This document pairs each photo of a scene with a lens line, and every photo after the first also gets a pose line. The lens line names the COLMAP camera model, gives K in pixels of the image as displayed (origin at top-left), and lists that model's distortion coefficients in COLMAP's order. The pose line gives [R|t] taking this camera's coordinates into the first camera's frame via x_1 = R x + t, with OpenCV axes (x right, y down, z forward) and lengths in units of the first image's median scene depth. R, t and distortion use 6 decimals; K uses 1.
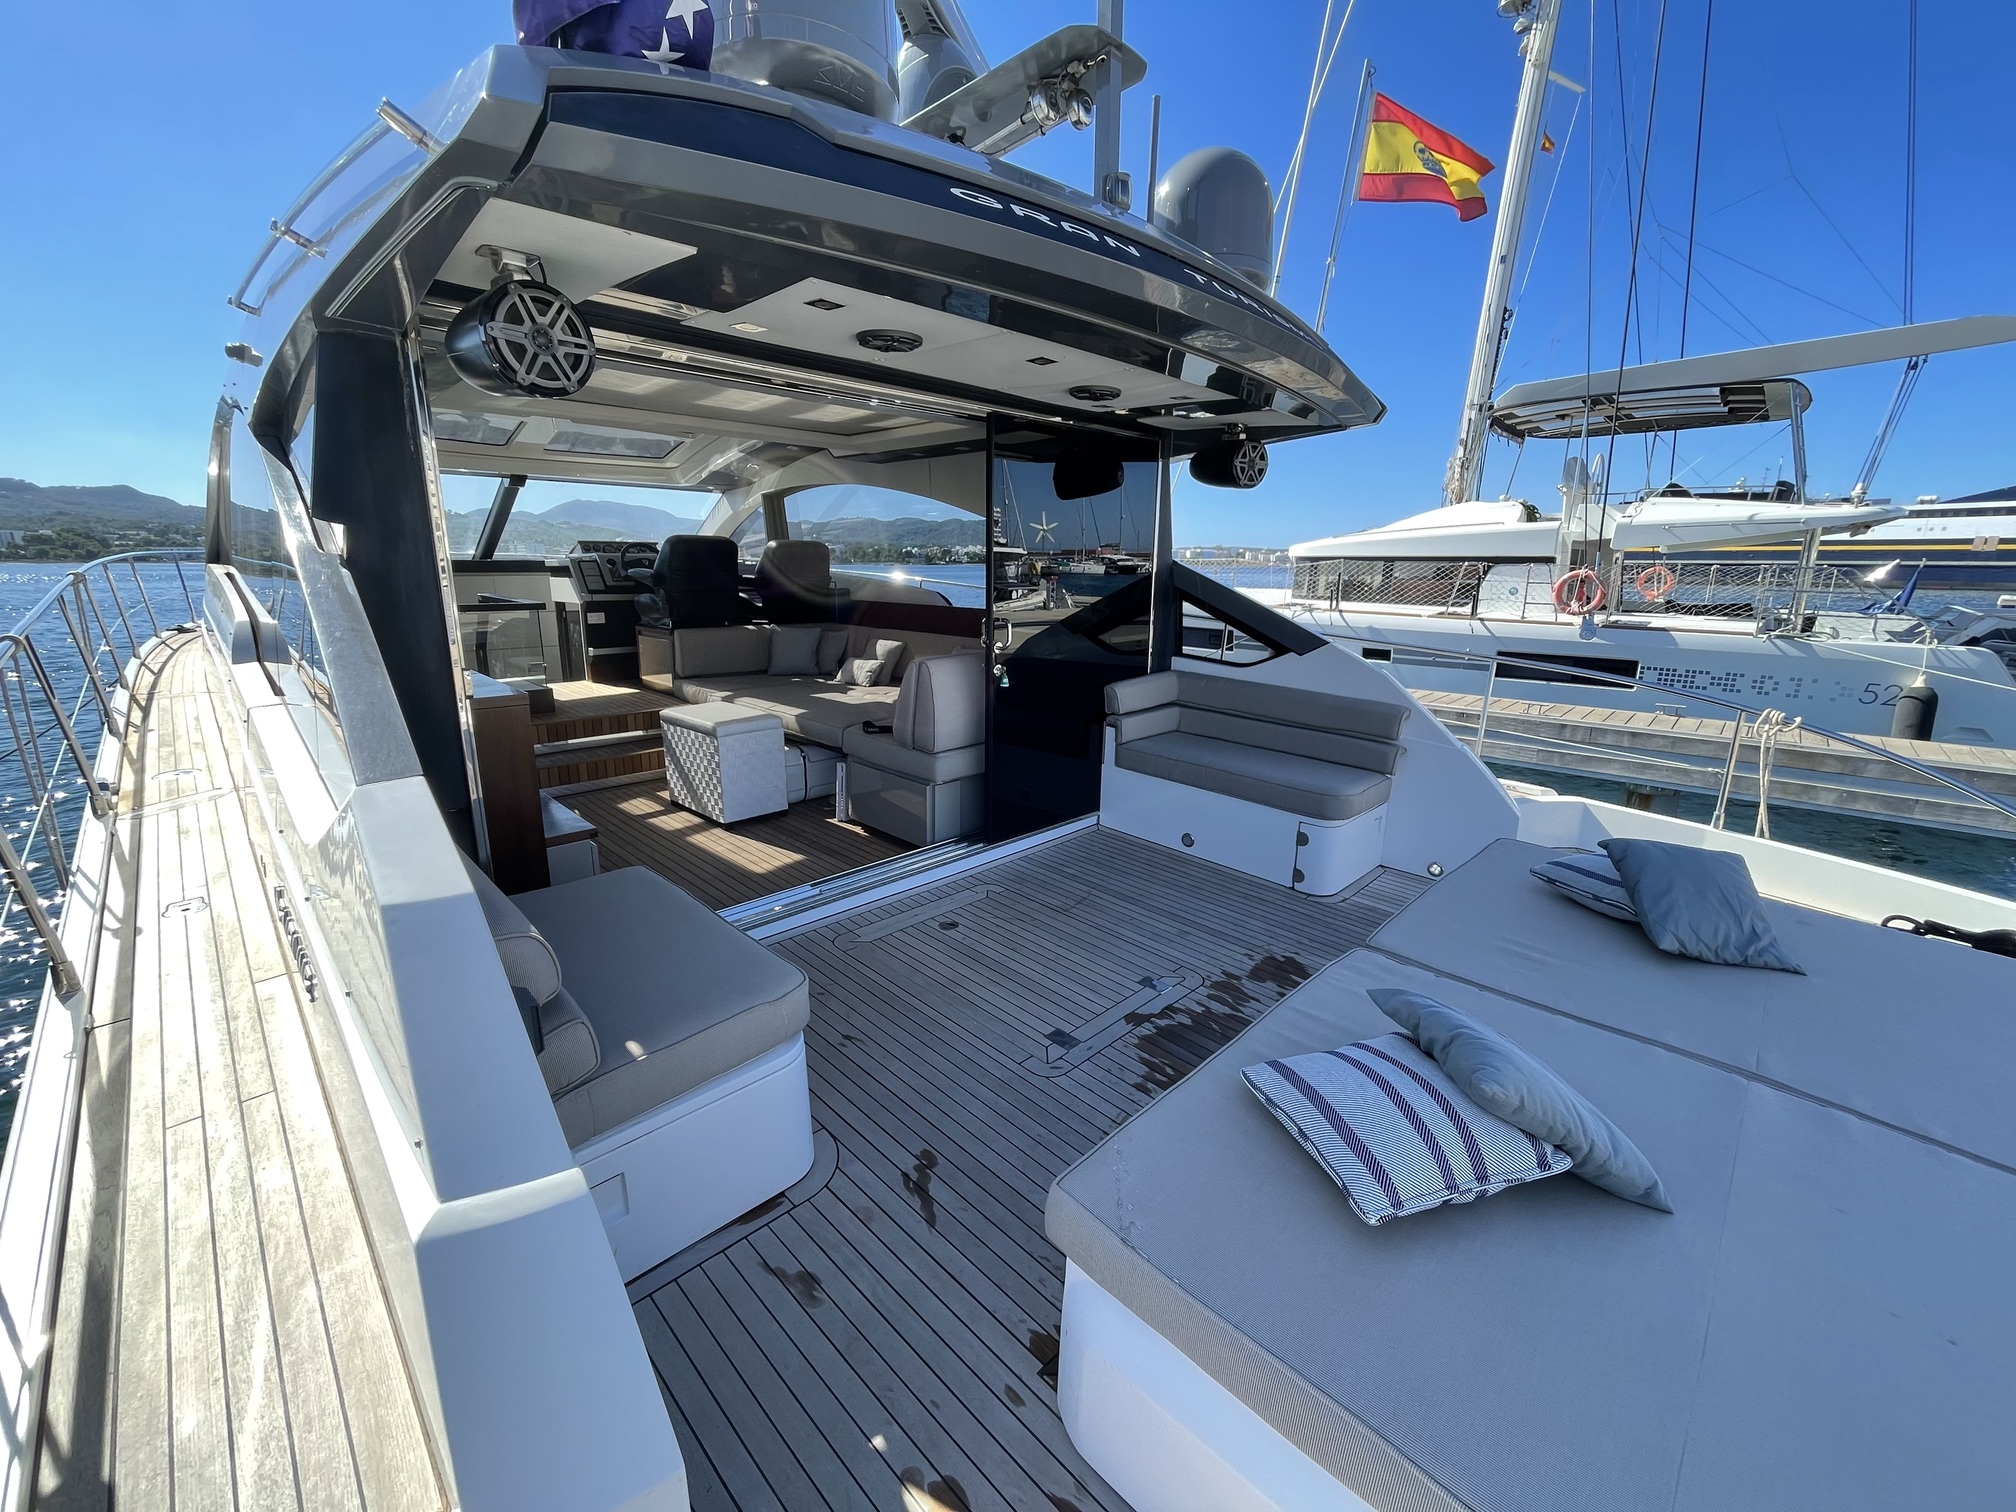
lens RADIAL K [[818.9, 0, 1008.0], [0, 818.9, 756.0], [0, 0, 1]] dist [0.002510, 0.000045]
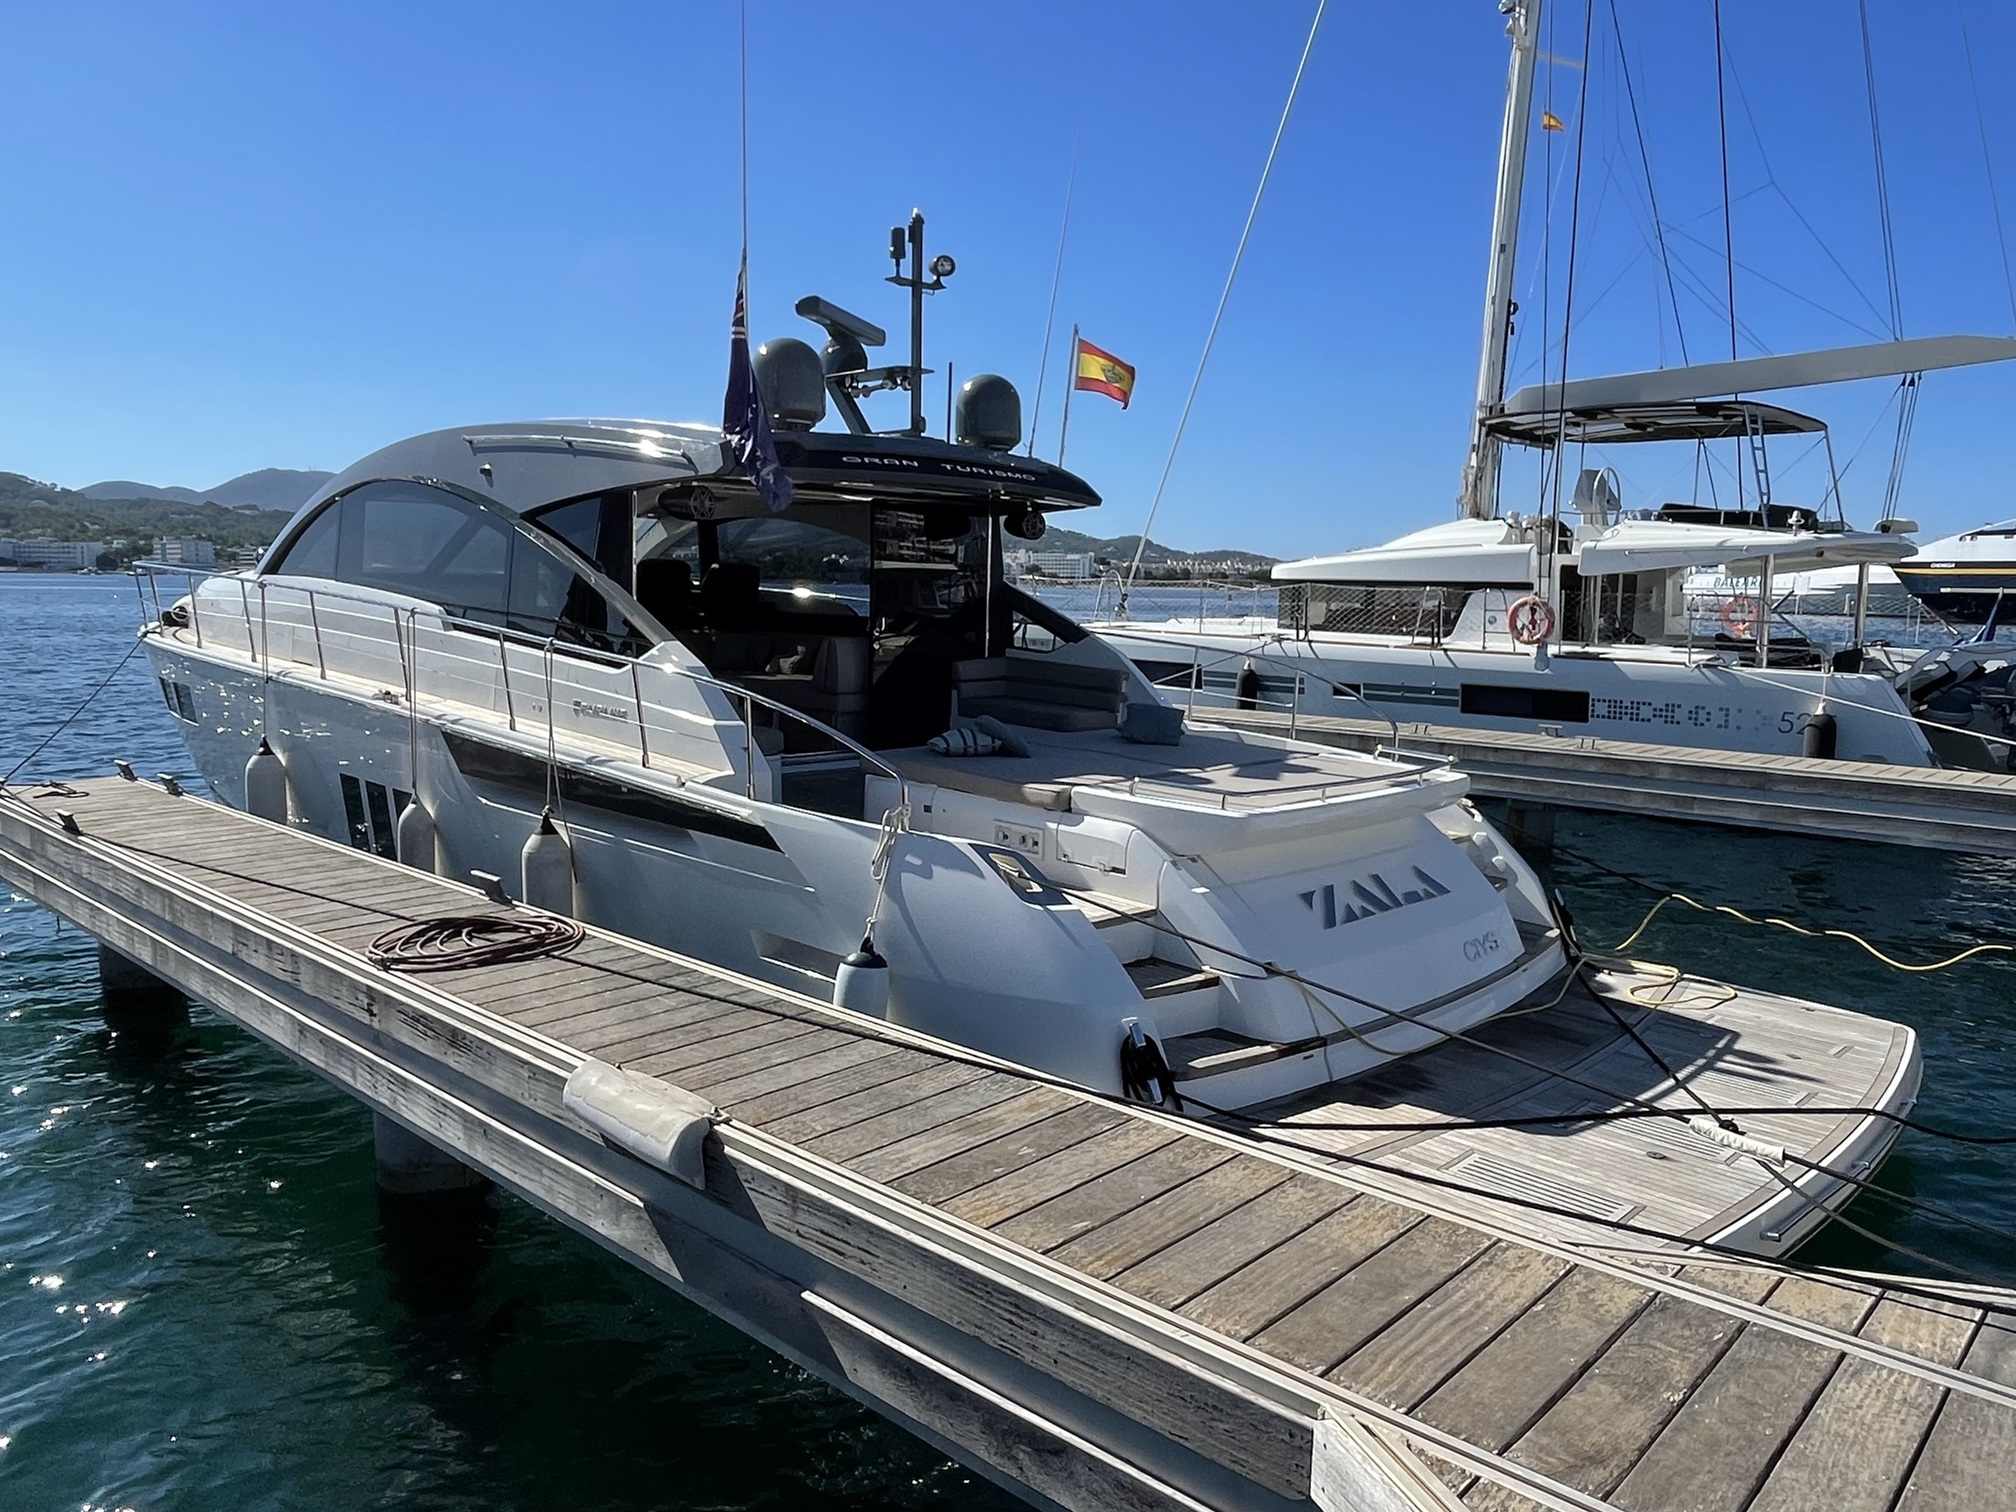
lens RADIAL K [[1429.8, 0, 1008.0], [0, 1429.8, 756.0], [0, 0, 1]] dist [0.097074, 0.001403]
pose [[0.999685, 0.015233, 0.019930, 0.092392], [-0.012975, 0.993970, -0.108884, 0.199290], [-0.021468, 0.108592, 0.993855, -0.864767]]
